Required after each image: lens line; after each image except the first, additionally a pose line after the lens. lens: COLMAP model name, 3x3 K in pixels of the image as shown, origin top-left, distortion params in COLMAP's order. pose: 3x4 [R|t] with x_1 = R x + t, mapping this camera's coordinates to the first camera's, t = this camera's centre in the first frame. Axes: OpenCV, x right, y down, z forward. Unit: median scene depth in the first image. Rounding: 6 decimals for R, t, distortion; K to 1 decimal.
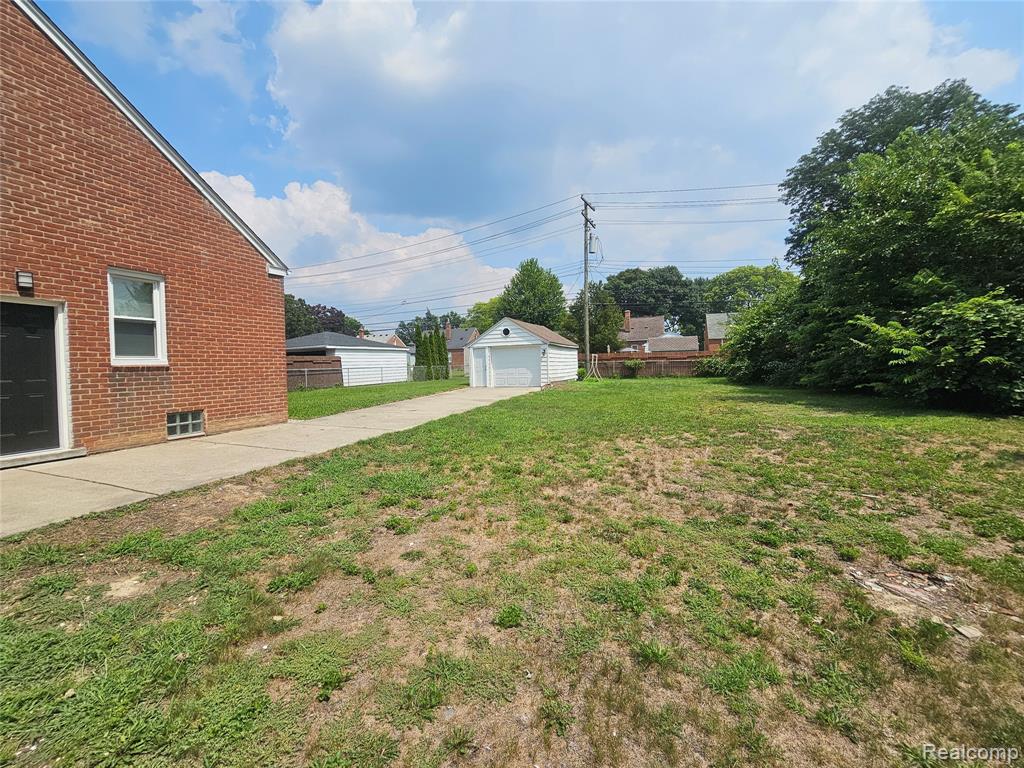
lens RADIAL K [[419.1, 0, 512.4], [0, 419.1, 376.1], [0, 0, 1]] dist [0.000527, -0.000005]
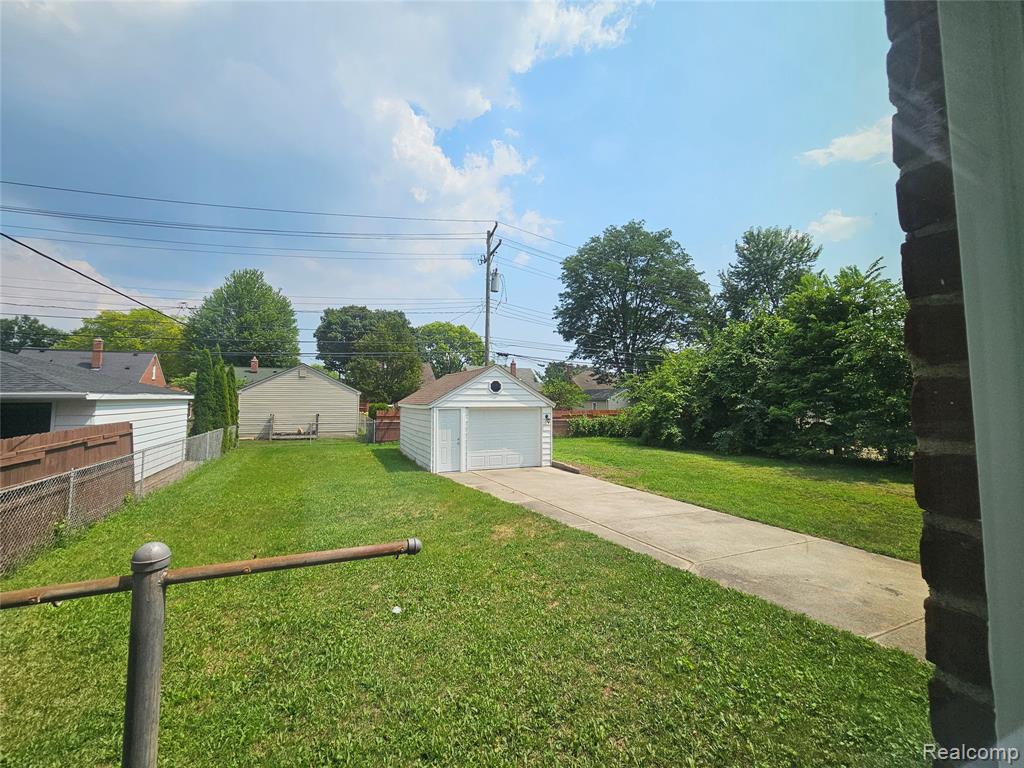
lens RADIAL K [[415.8, 0, 510.4], [0, 415.8, 367.0], [0, 0, 1]] dist [0.000075, 0.000080]
pose [[0.720346, 0.086856, 0.688155, -0.346509], [-0.006333, 0.992911, -0.118691, -0.043942], [-0.693586, 0.081141, 0.715789, 0.385594]]
